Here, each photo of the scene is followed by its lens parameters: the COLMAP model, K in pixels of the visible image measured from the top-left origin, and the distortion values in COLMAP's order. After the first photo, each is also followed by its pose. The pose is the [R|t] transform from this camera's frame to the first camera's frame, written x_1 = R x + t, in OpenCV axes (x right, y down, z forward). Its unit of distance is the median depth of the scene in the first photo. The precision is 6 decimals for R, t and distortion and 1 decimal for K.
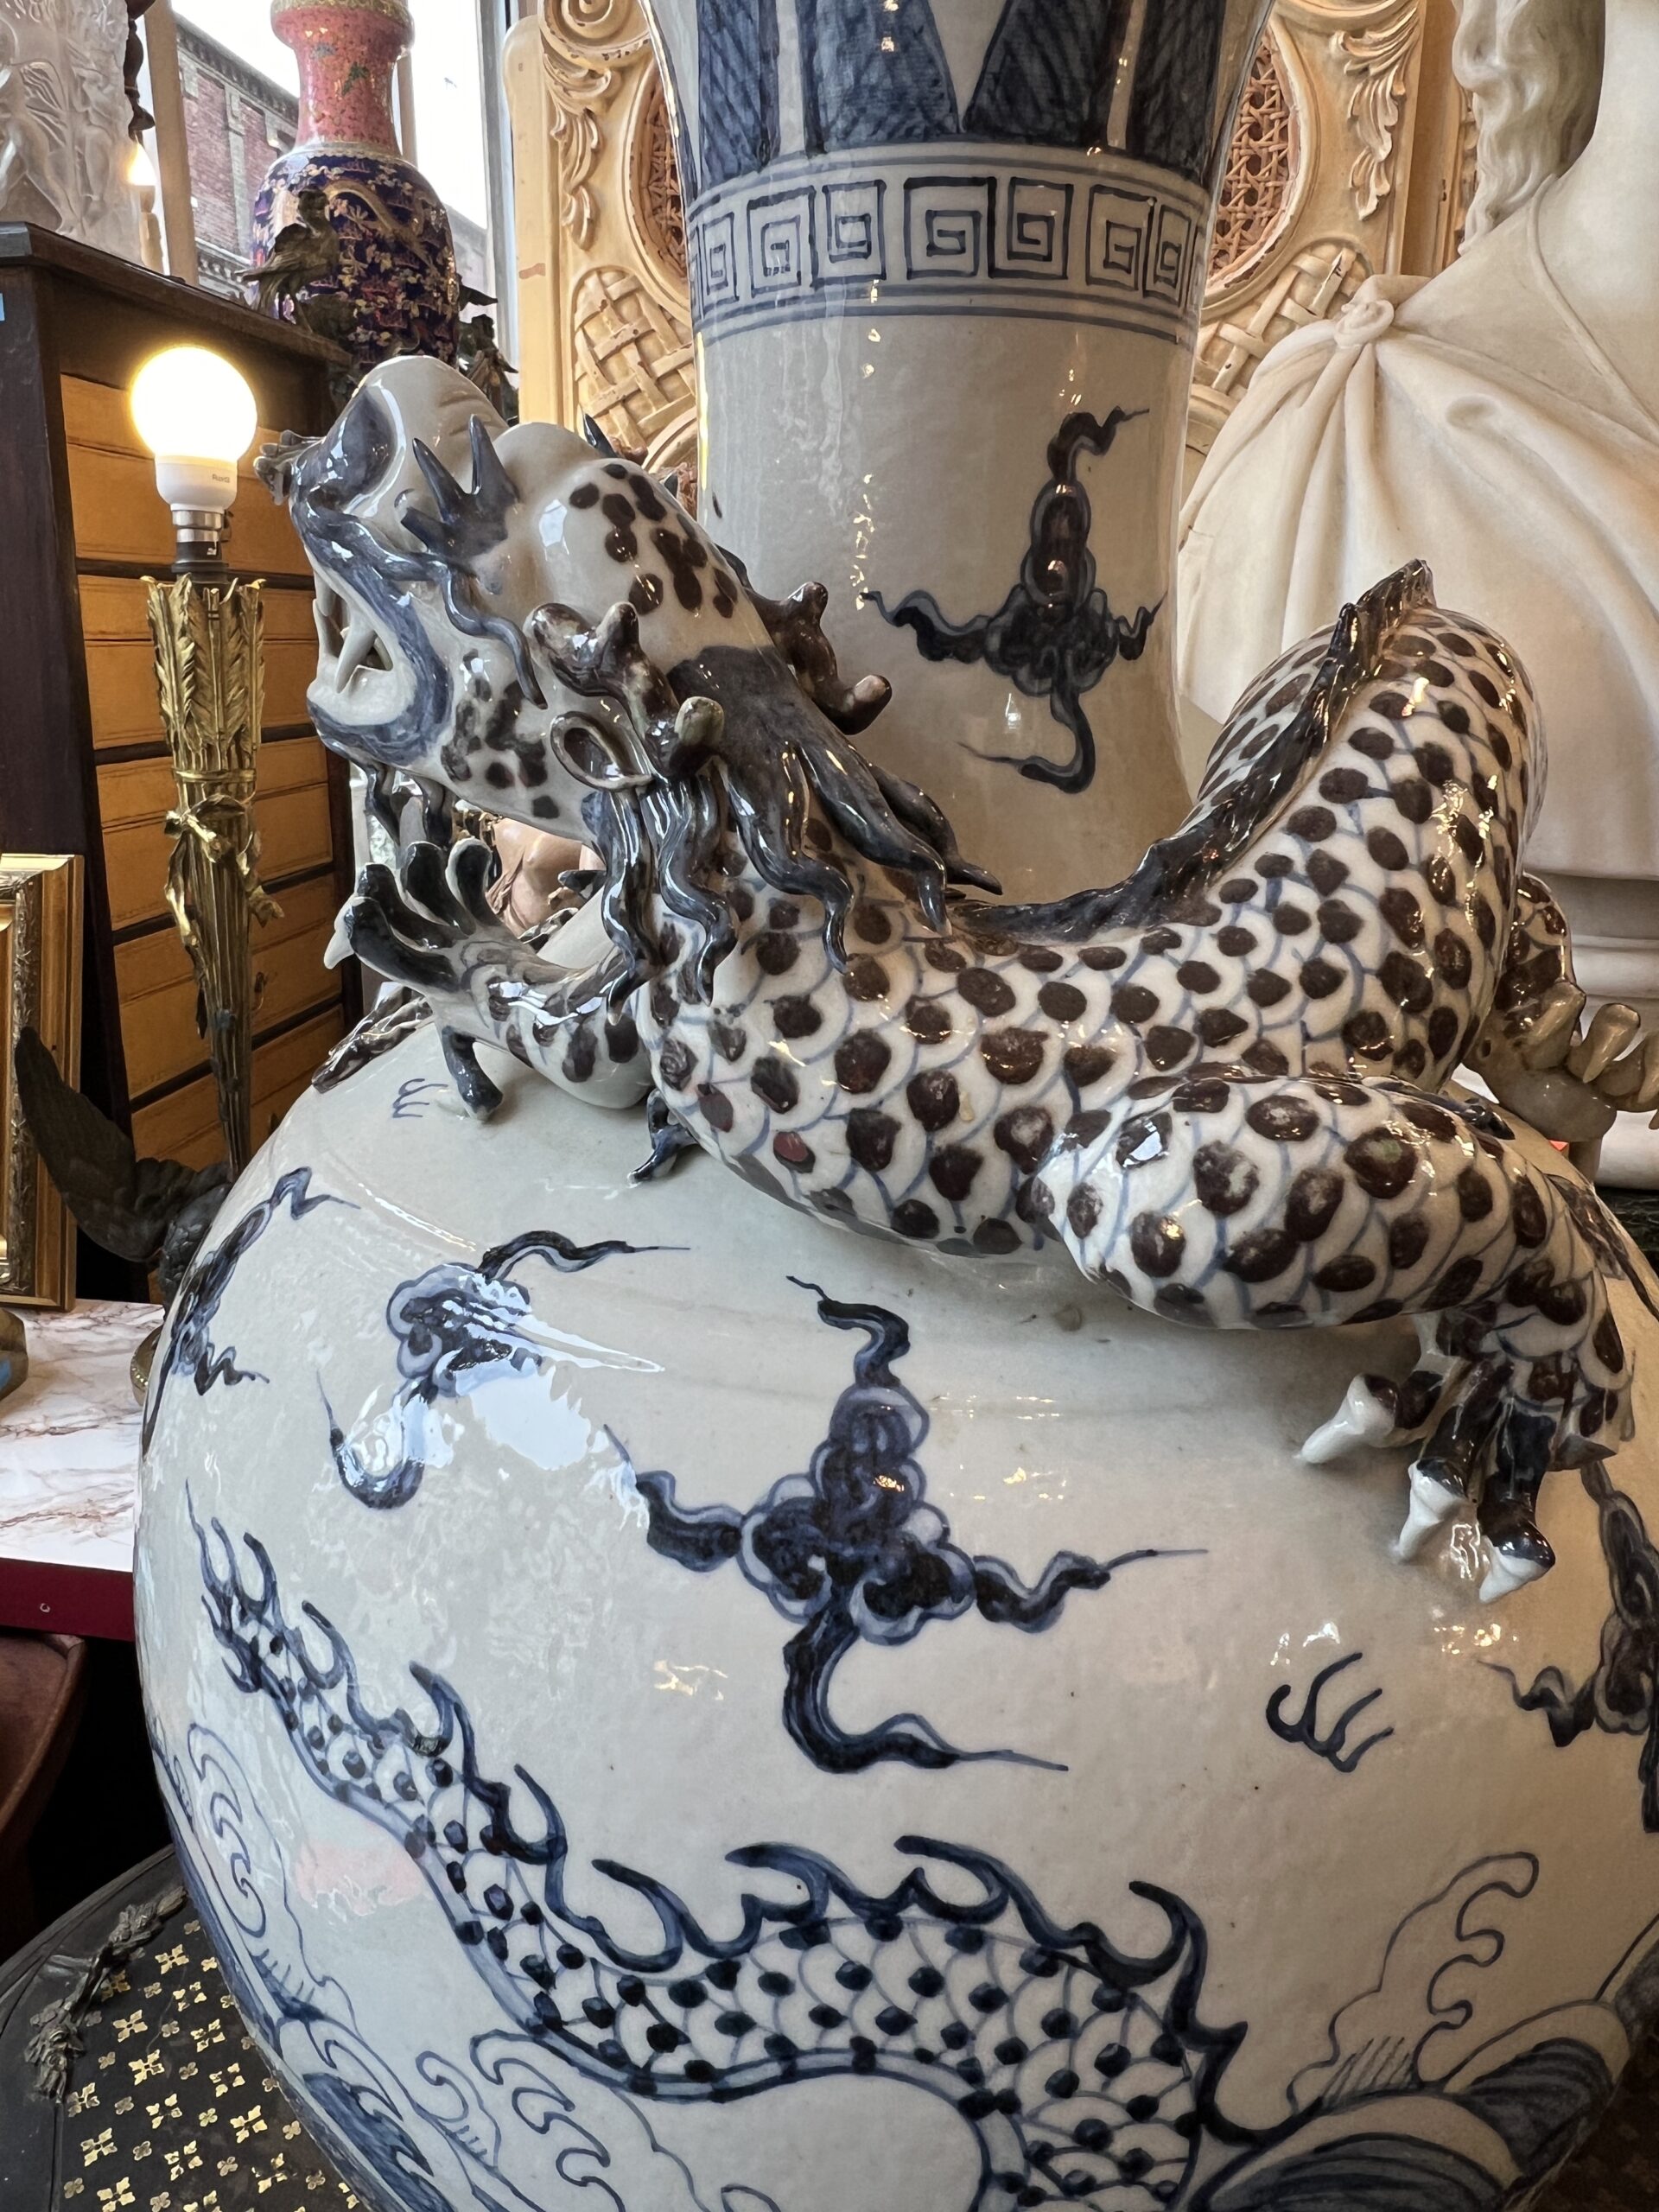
lens RADIAL K [[1558.1, 0, 746.3], [0, 1558.1, 1038.0], [0, 0, 1]] dist [-0.002955, 0.000636]
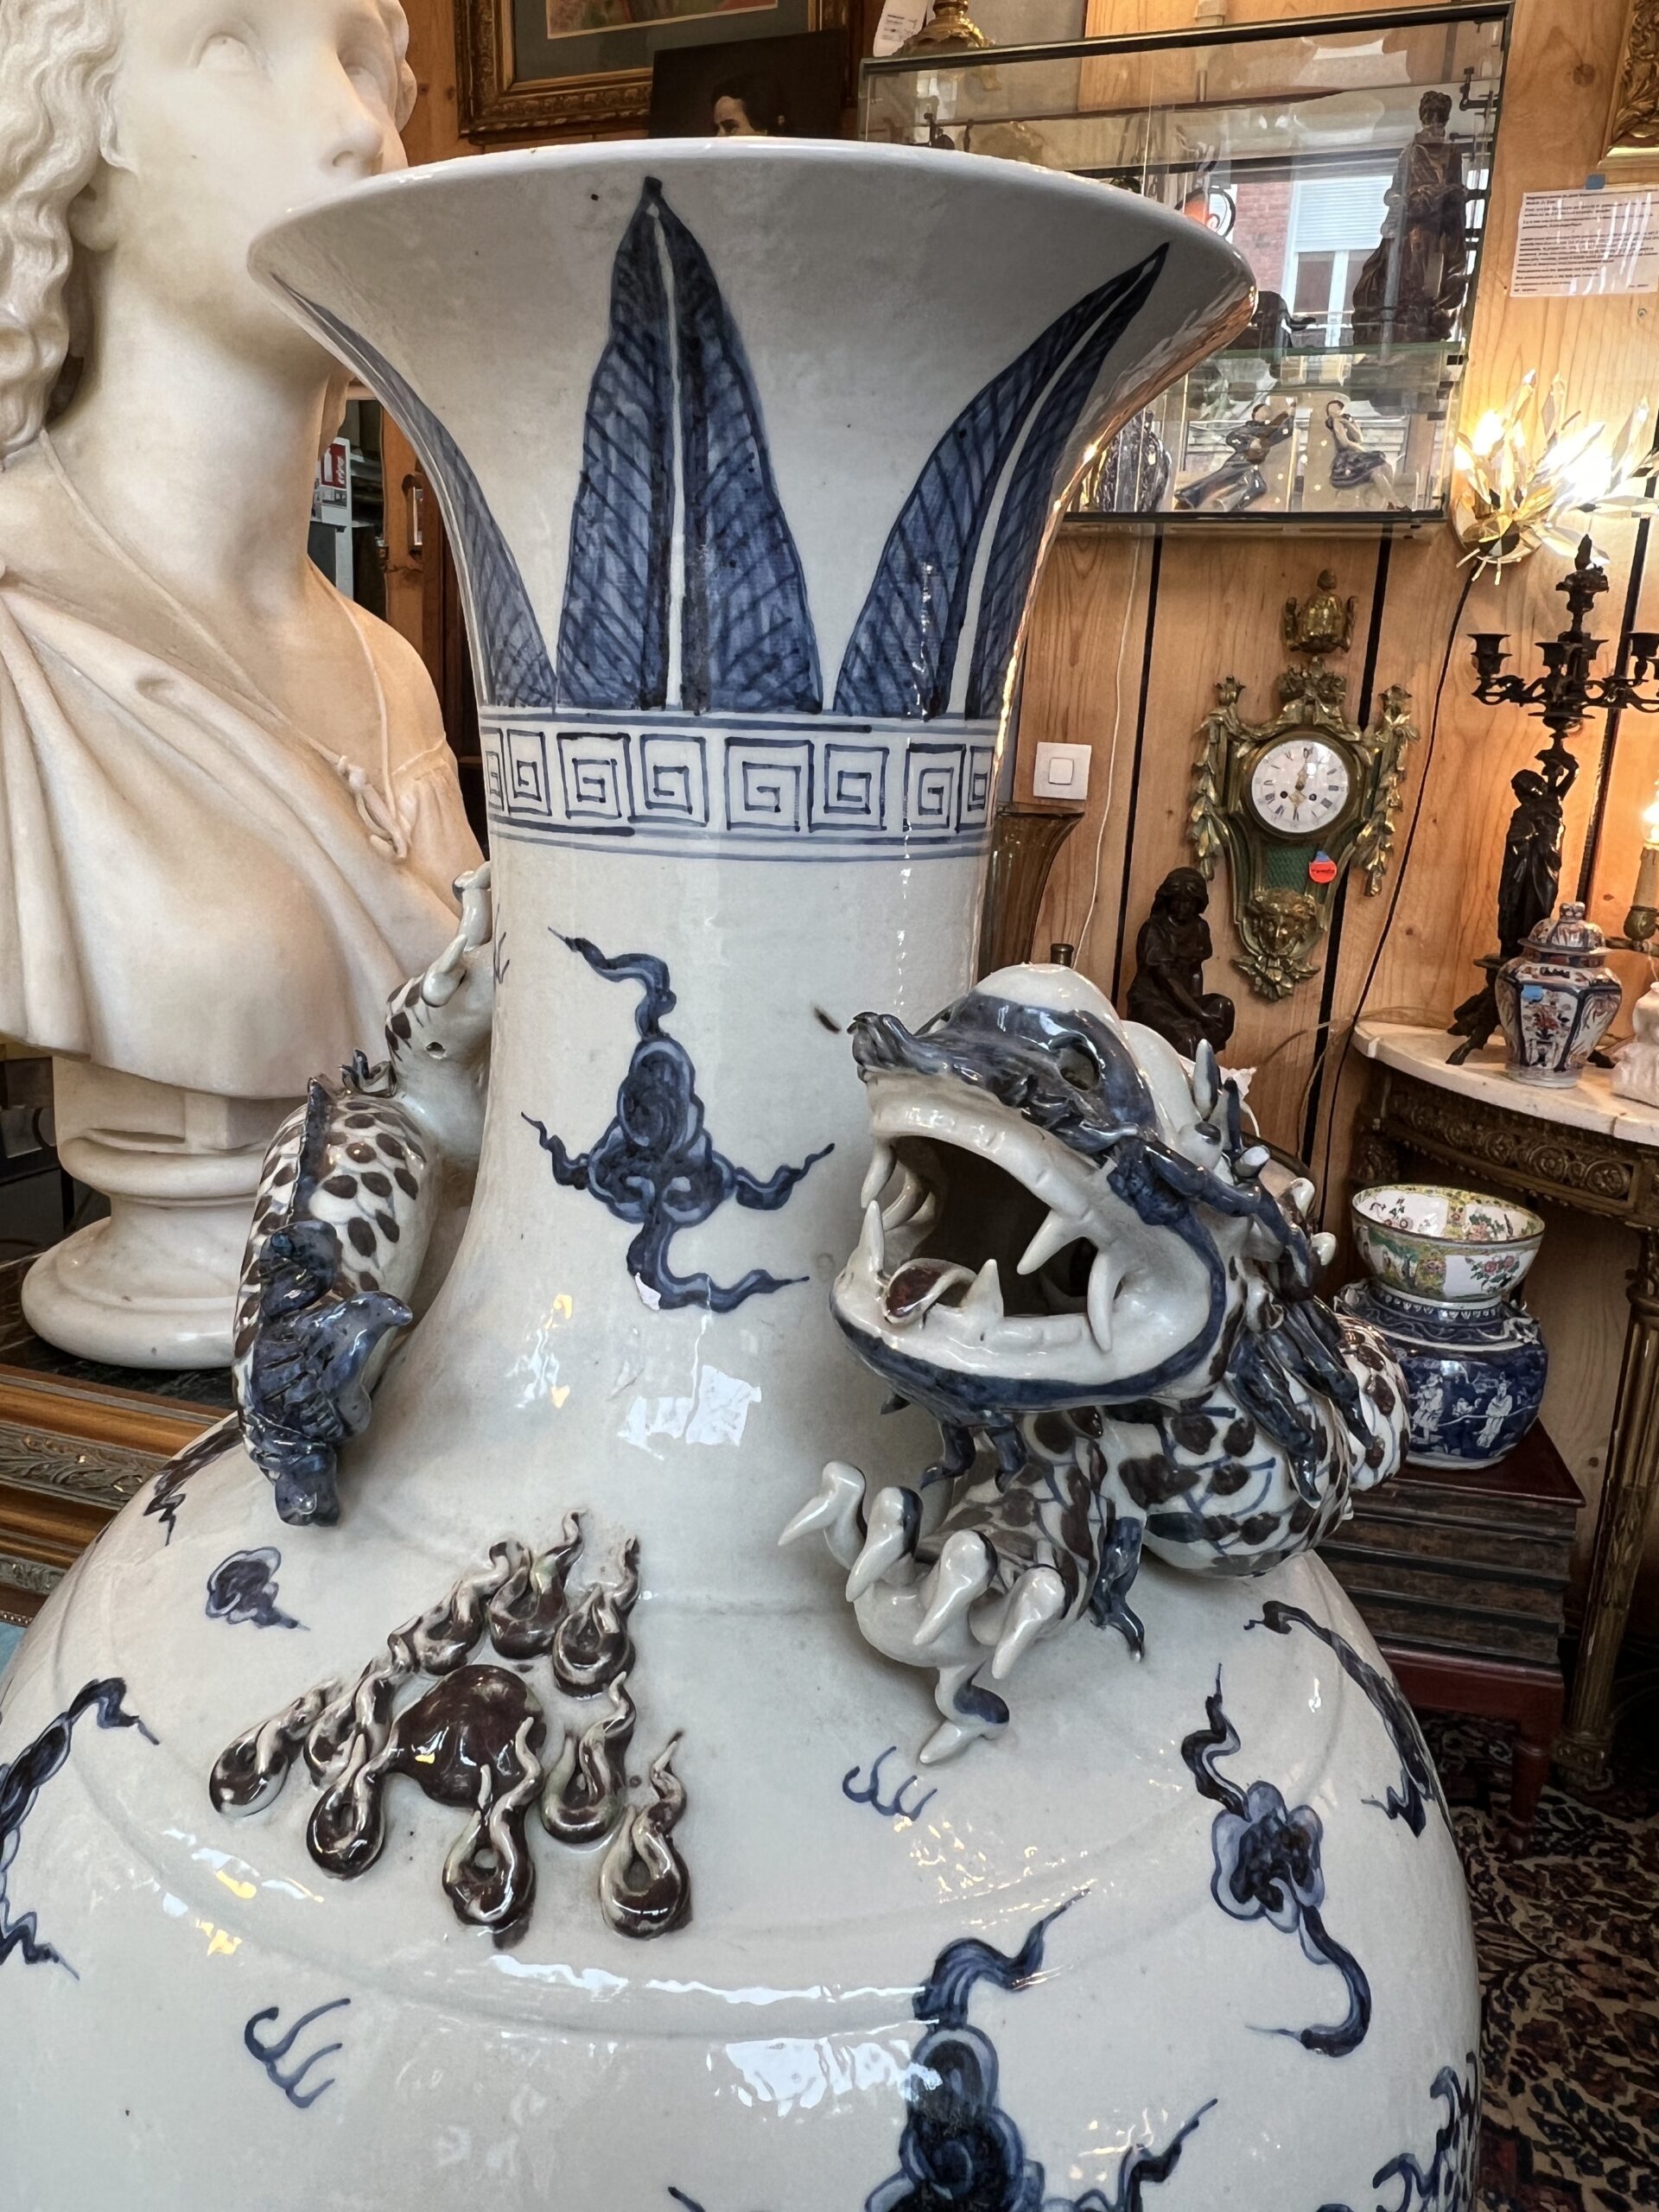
lens RADIAL K [[1555.9, 0, 754.9], [0, 1555.9, 1054.9], [0, 0, 1]] dist [-0.004668, 0.003972]
pose [[0.138011, -0.218246, 0.966086, -1.261130], [0.208194, 0.960019, 0.187134, -0.677665], [-0.968302, 0.175306, 0.177931, 1.167611]]
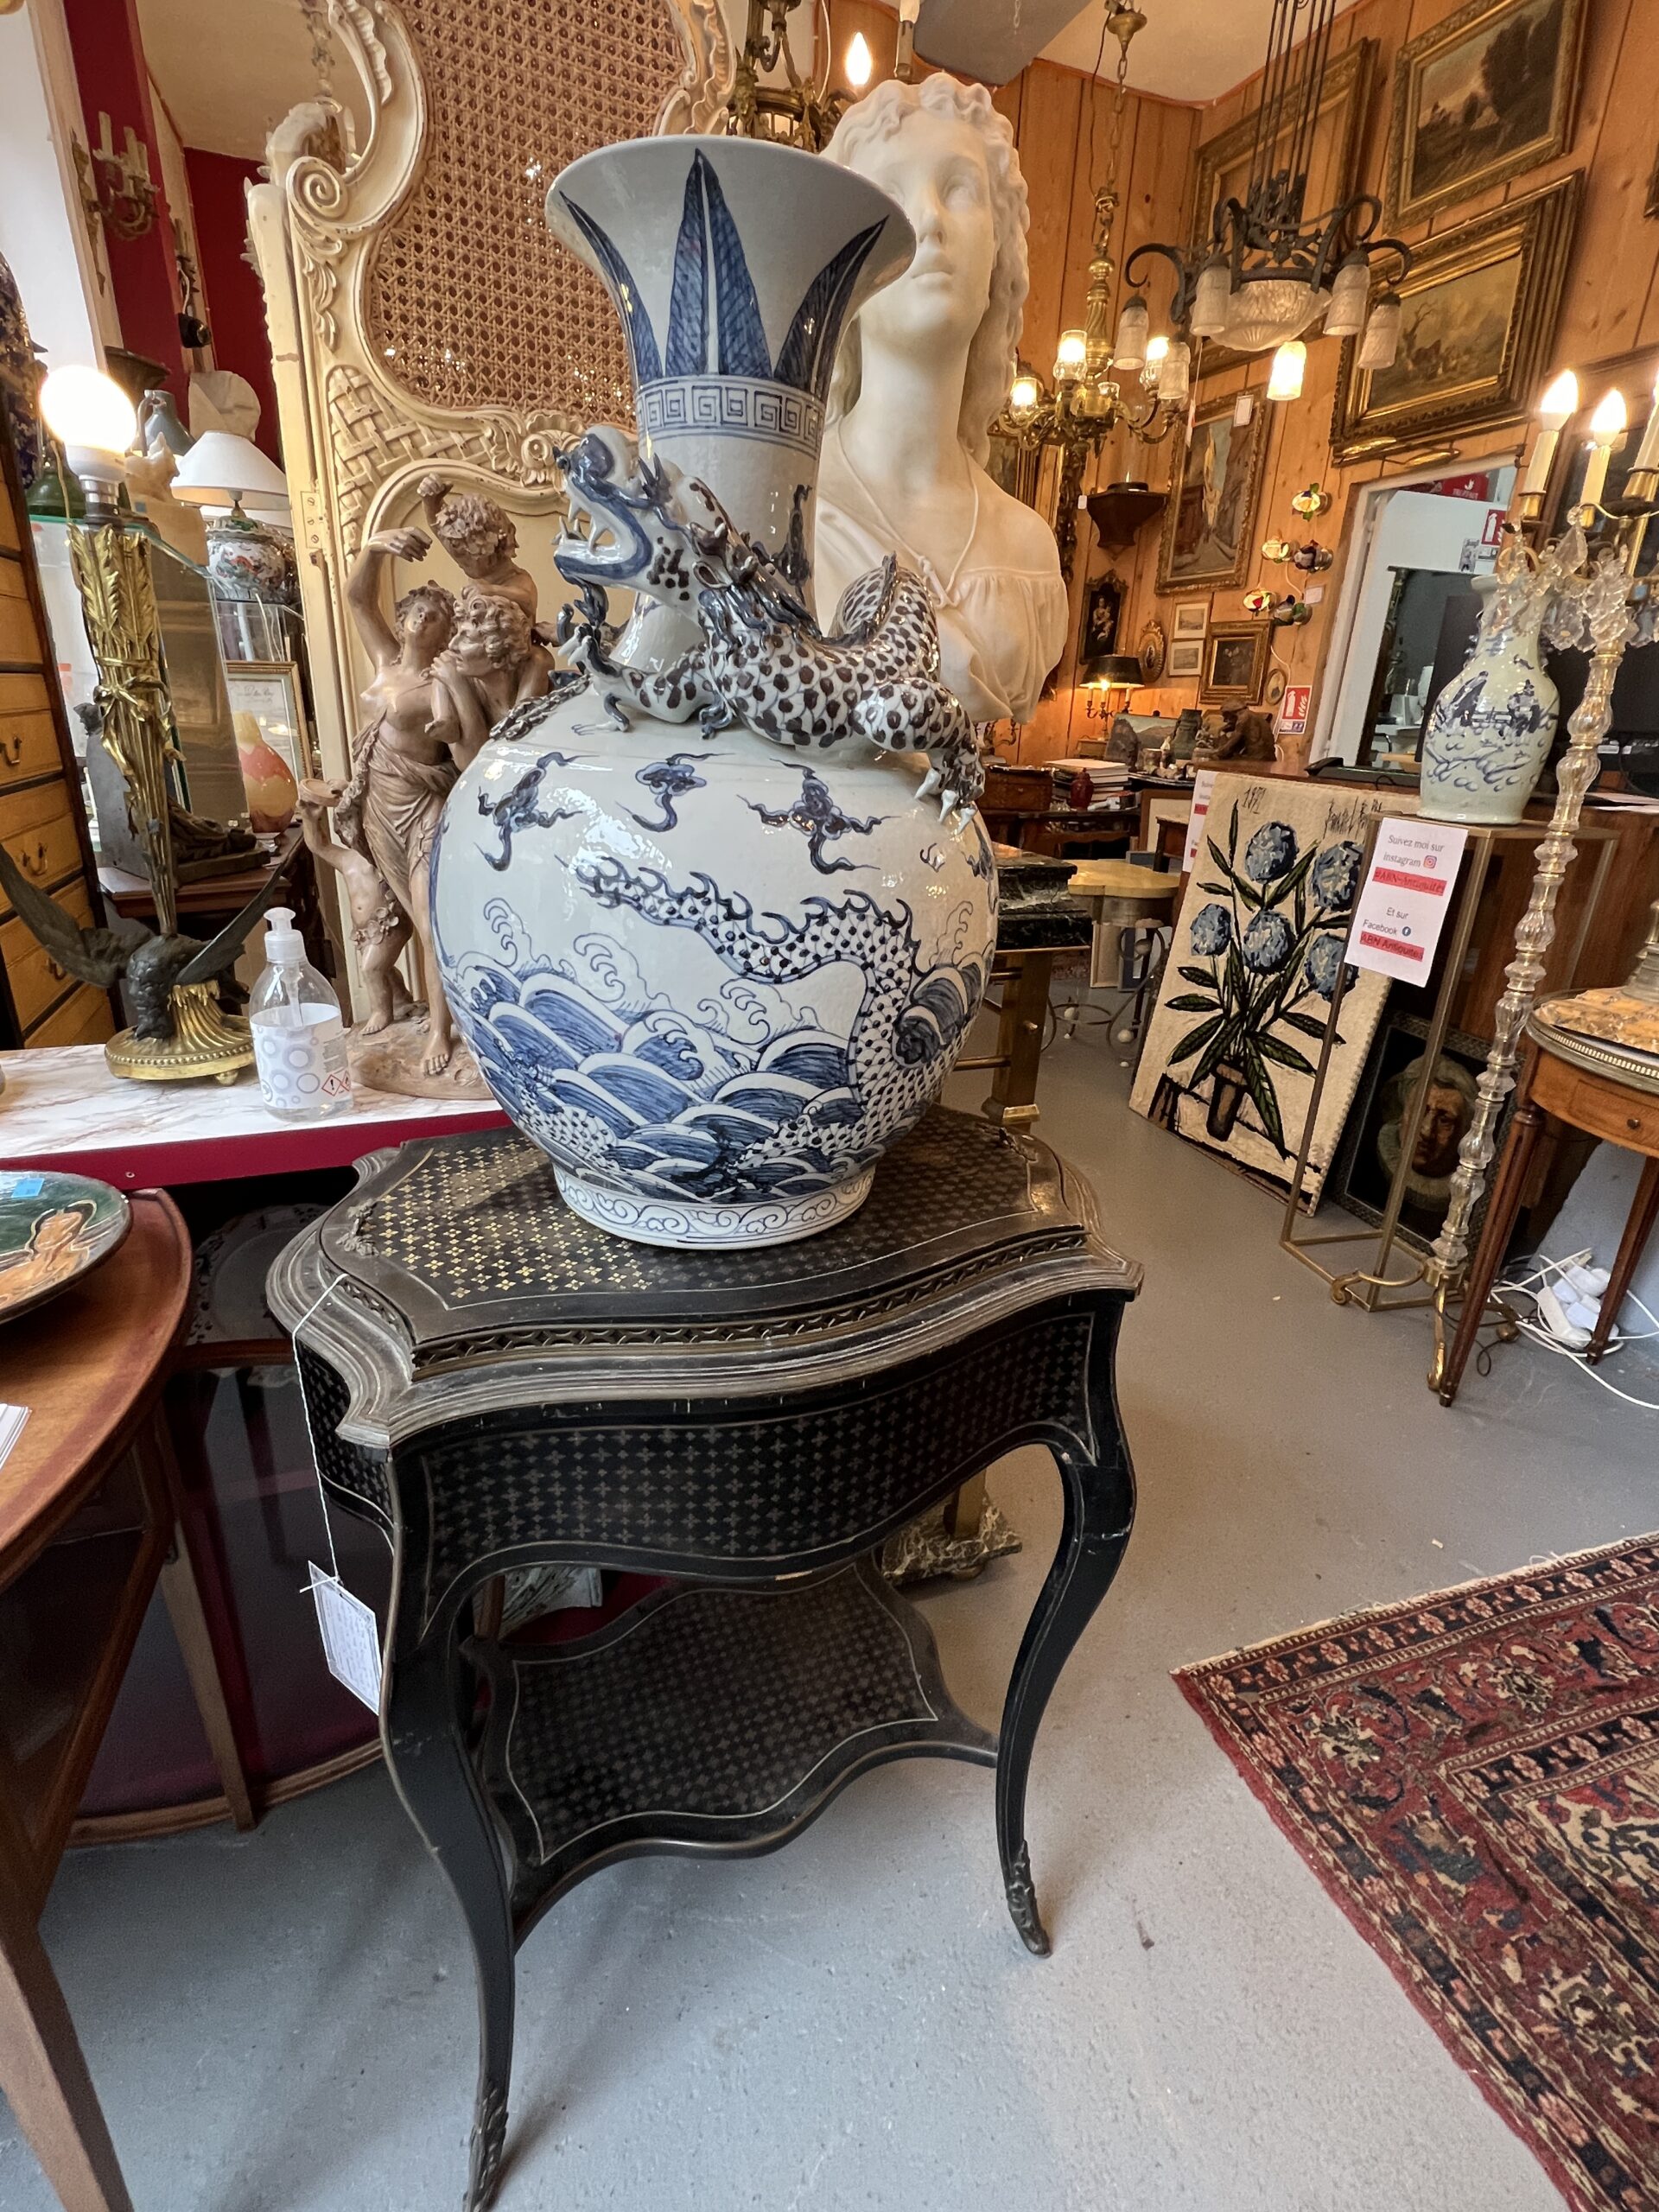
lens RADIAL K [[1025.3, 0, 825.6], [0, 1025.3, 1093.6], [0, 0, 1]] dist [0.000977, -0.000067]
pose [[0.849653, -0.149232, 0.505786, -1.127923], [0.086267, 0.985536, 0.145866, 0.576960], [-0.520238, -0.080303, 0.850237, -0.979404]]
